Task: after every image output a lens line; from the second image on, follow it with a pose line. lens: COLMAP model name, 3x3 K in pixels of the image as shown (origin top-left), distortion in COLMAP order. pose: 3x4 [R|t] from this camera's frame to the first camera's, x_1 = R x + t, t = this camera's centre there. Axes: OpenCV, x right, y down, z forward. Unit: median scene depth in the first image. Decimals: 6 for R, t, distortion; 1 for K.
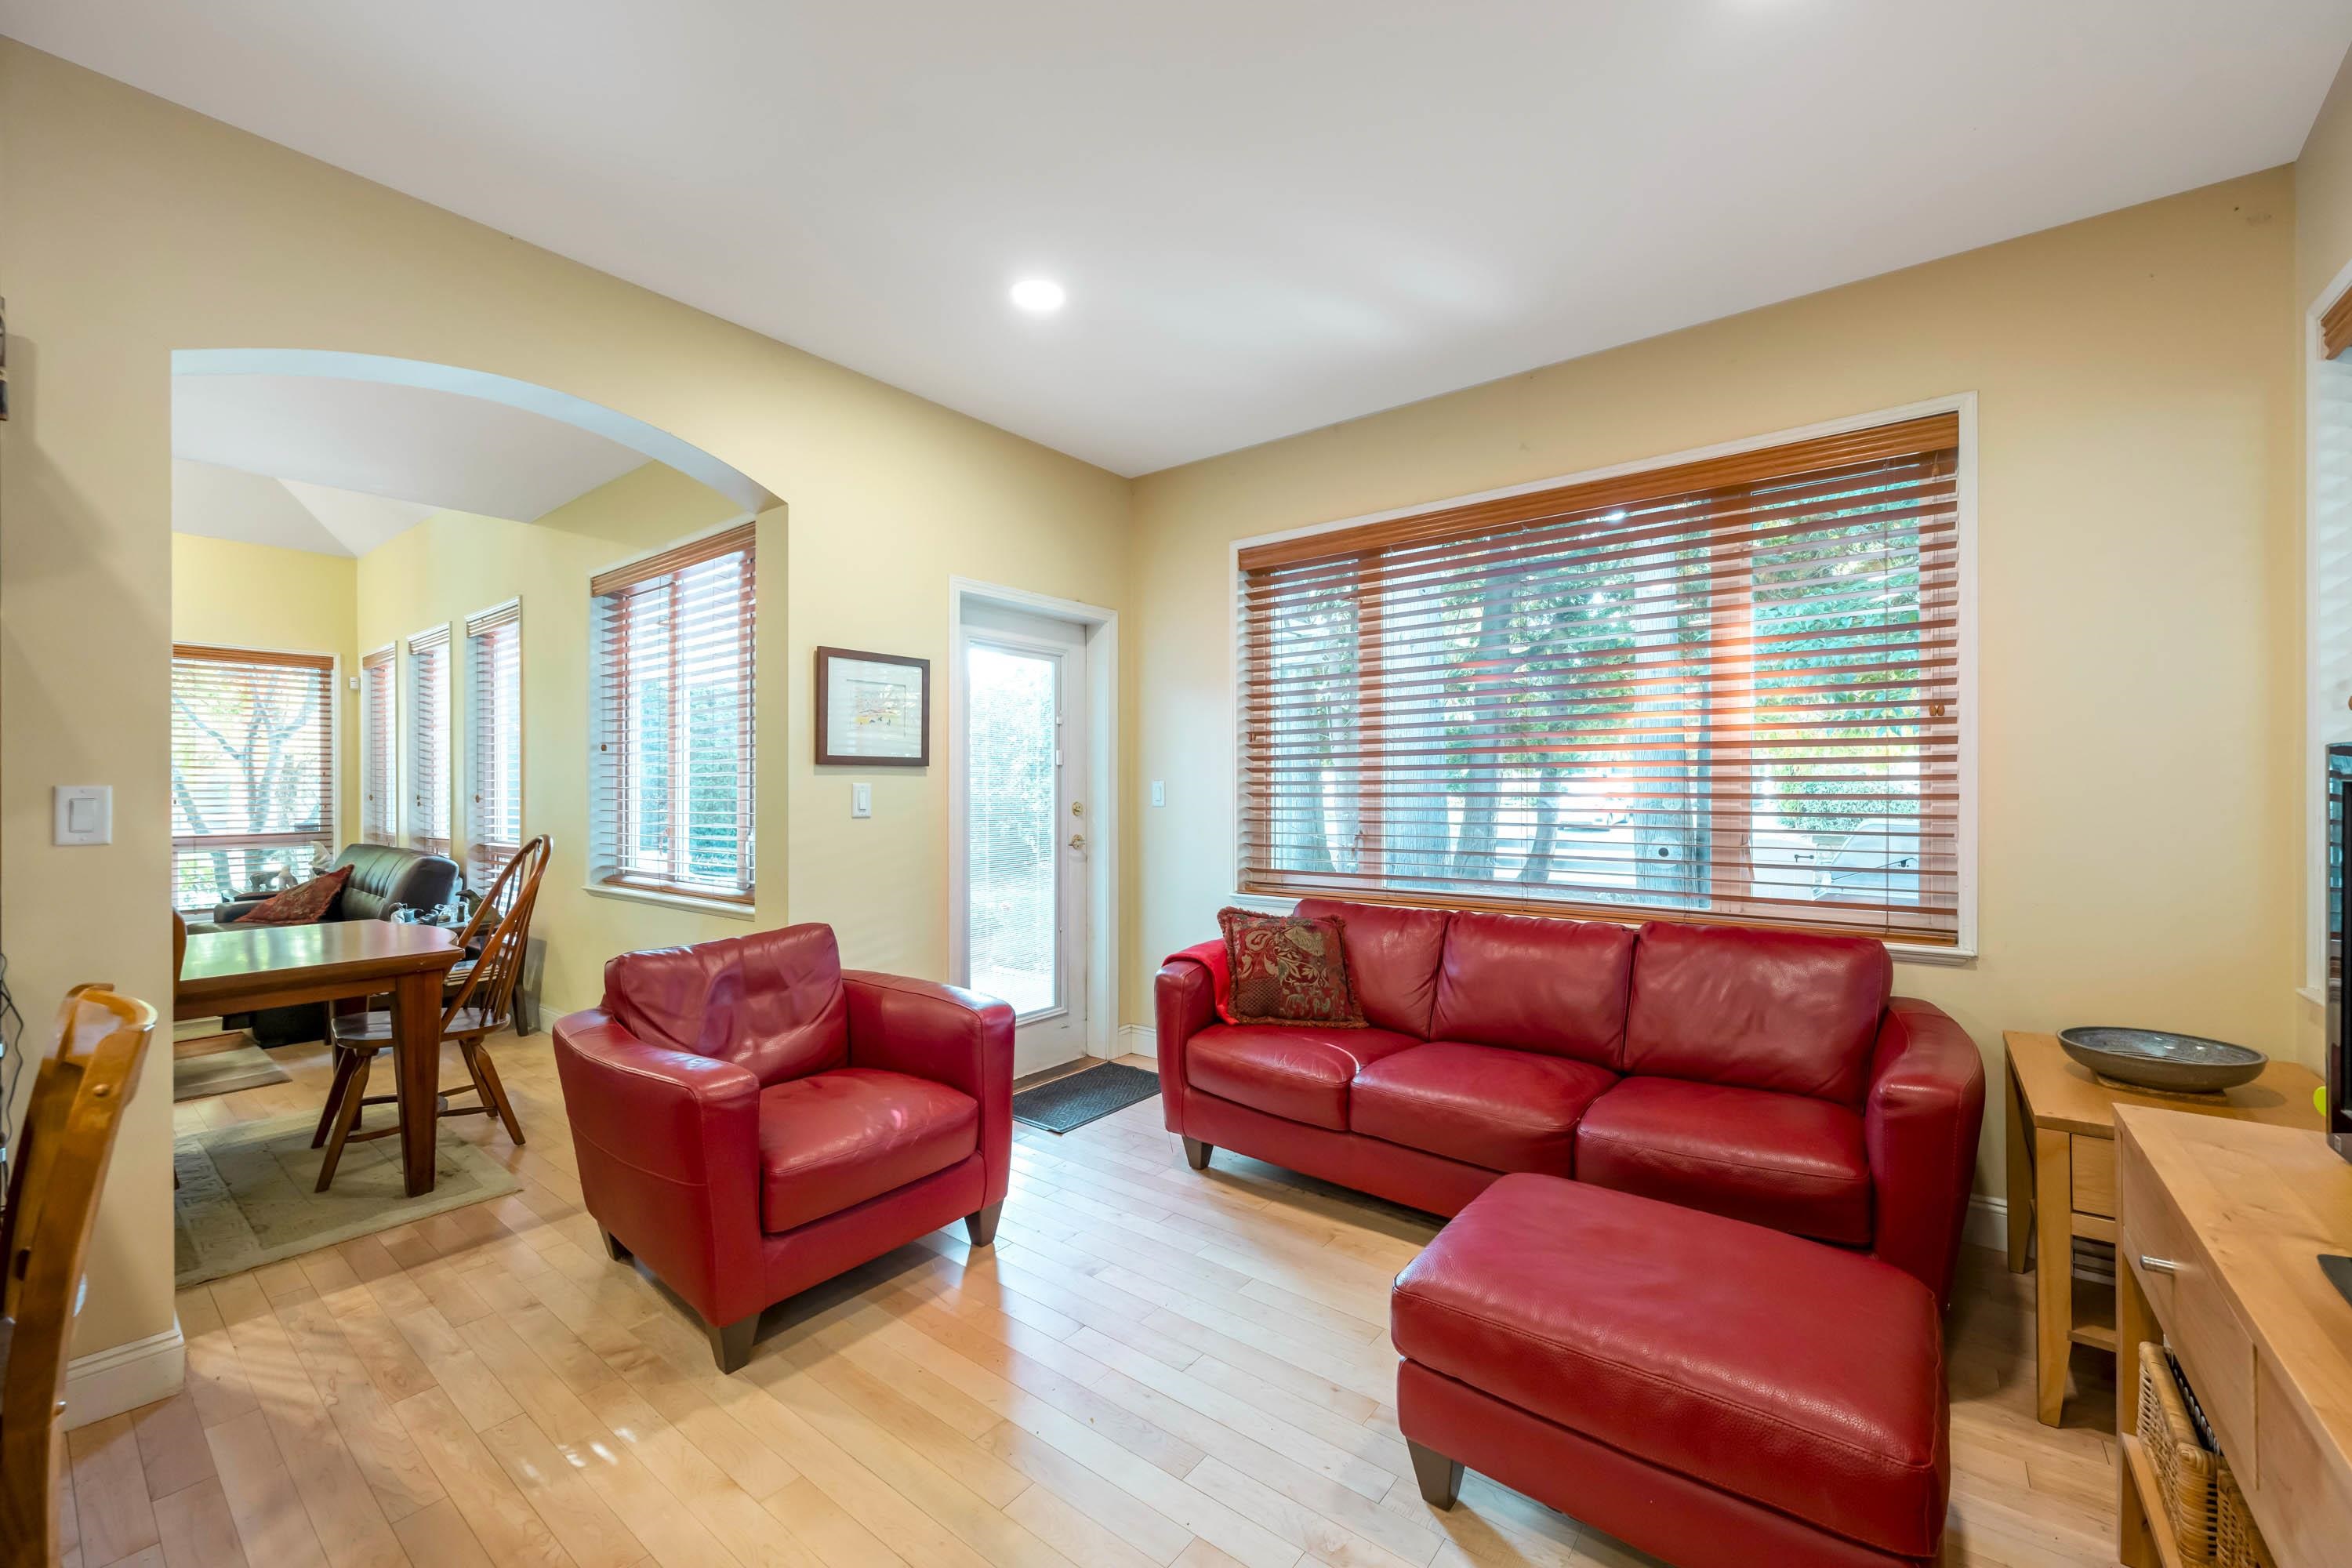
lens RADIAL K [[932.2, 0, 1186.6], [0, 932.2, 788.0], [0, 0, 1]] dist [0.000384, 0.000064]
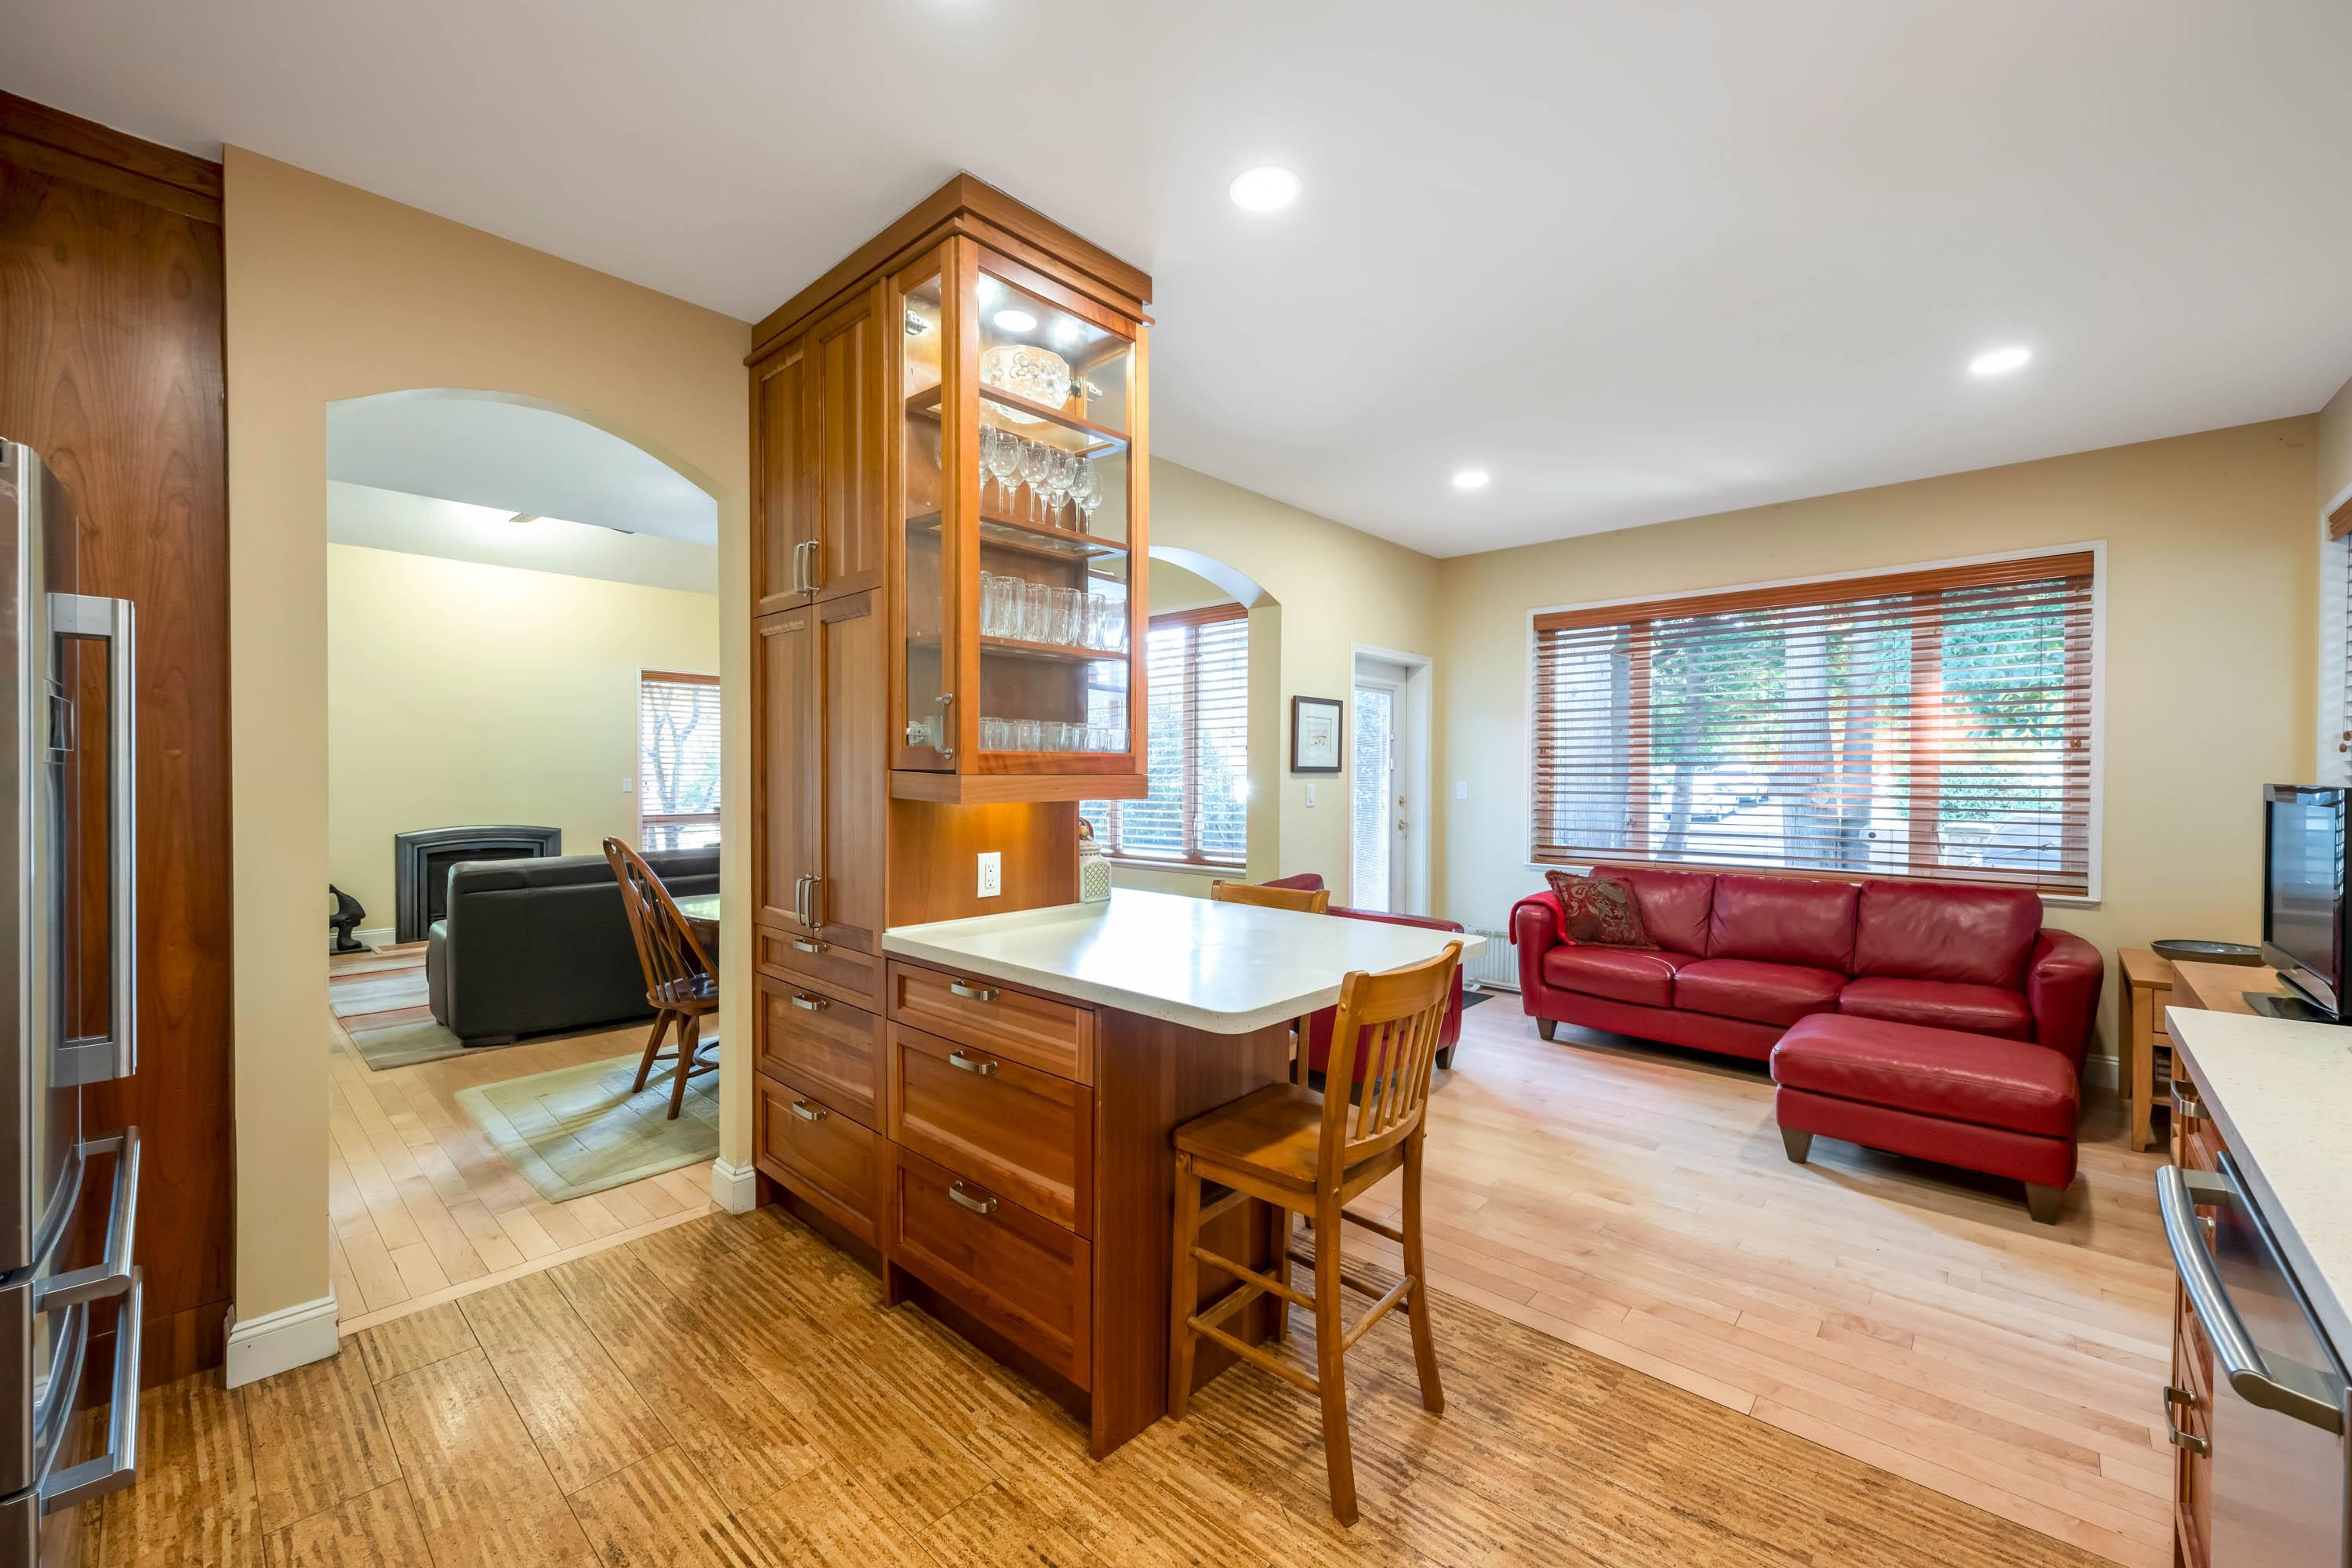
lens RADIAL K [[928.2, 0, 1183.1], [0, 928.2, 784.9], [0, 0, 1]] dist [0.001188, -0.000142]
pose [[0.996674, 0.005581, -0.081302, -0.501583], [-0.004643, 0.999921, 0.011723, -0.024645], [0.081361, -0.011306, 0.996621, -0.604522]]
